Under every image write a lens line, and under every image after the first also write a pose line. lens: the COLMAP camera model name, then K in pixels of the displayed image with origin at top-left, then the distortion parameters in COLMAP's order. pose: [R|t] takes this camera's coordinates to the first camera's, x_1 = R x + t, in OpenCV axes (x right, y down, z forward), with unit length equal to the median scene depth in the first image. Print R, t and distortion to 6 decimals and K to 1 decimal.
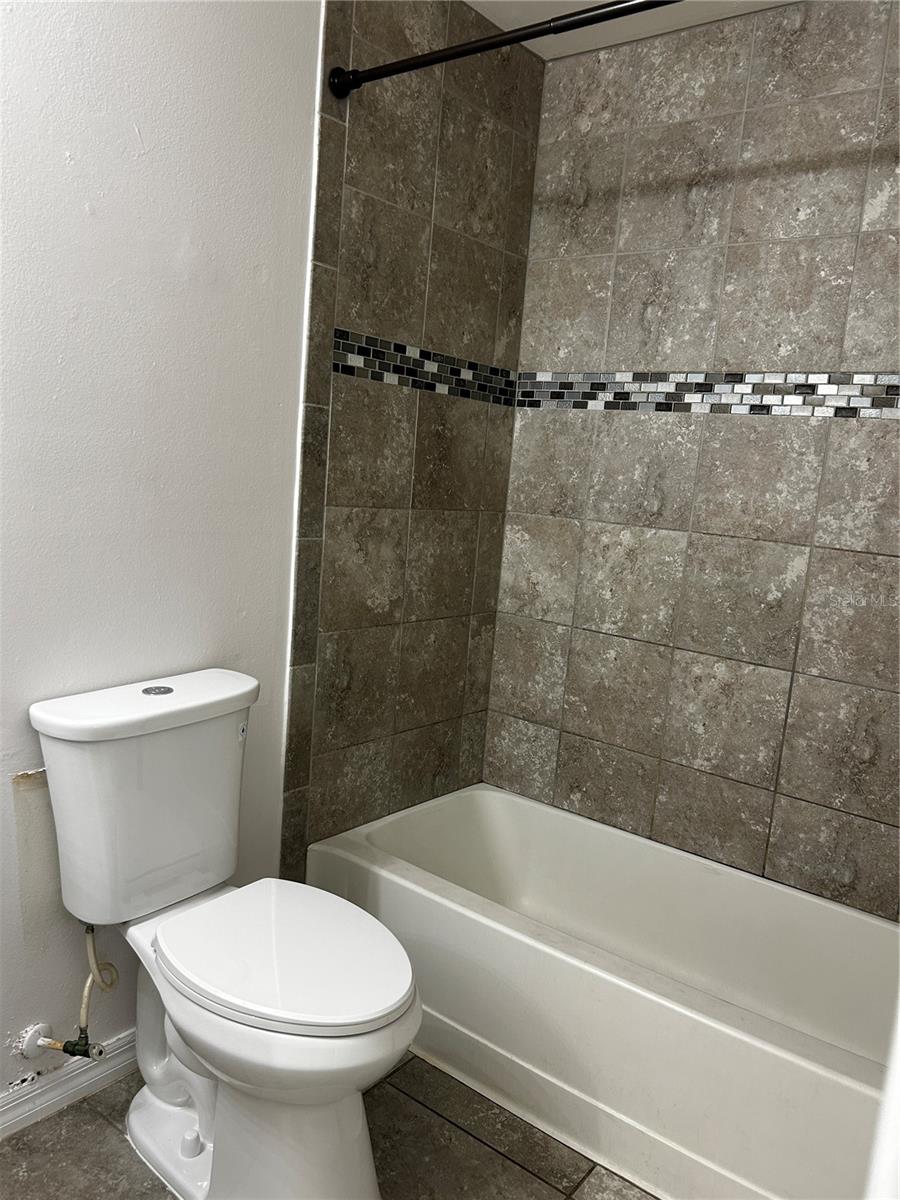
lens RADIAL K [[903.7, 0, 452.8], [0, 903.7, 610.8], [0, 0, 1]] dist [0.059021, -0.055121]
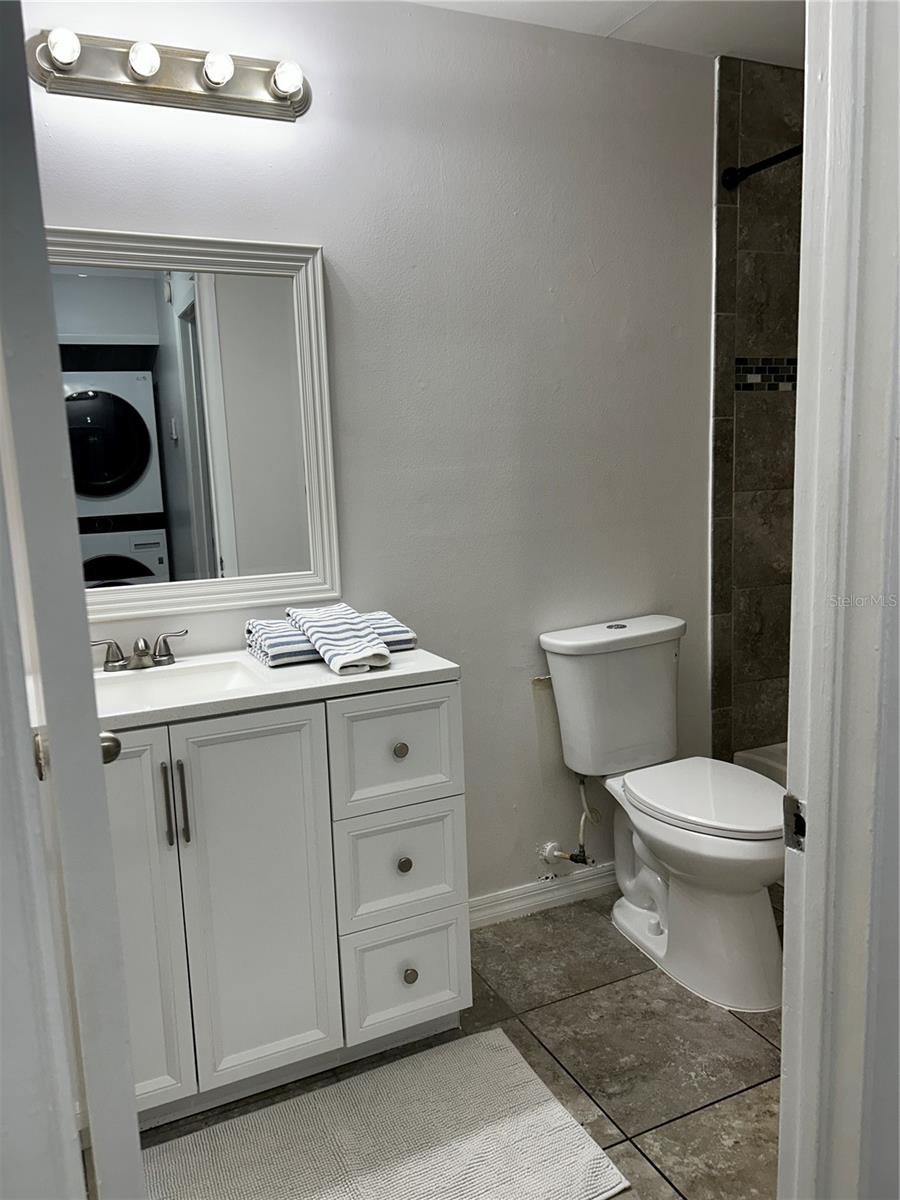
lens RADIAL K [[903.7, 0, 446.4], [0, 903.7, 601.9], [0, 0, 1]] dist [0.059021, -0.055121]
pose [[0.878958, -0.047185, -0.474560, 0.117975], [0.038671, 0.998868, -0.027691, 0.067417], [0.475329, 0.005988, 0.879788, -0.379999]]
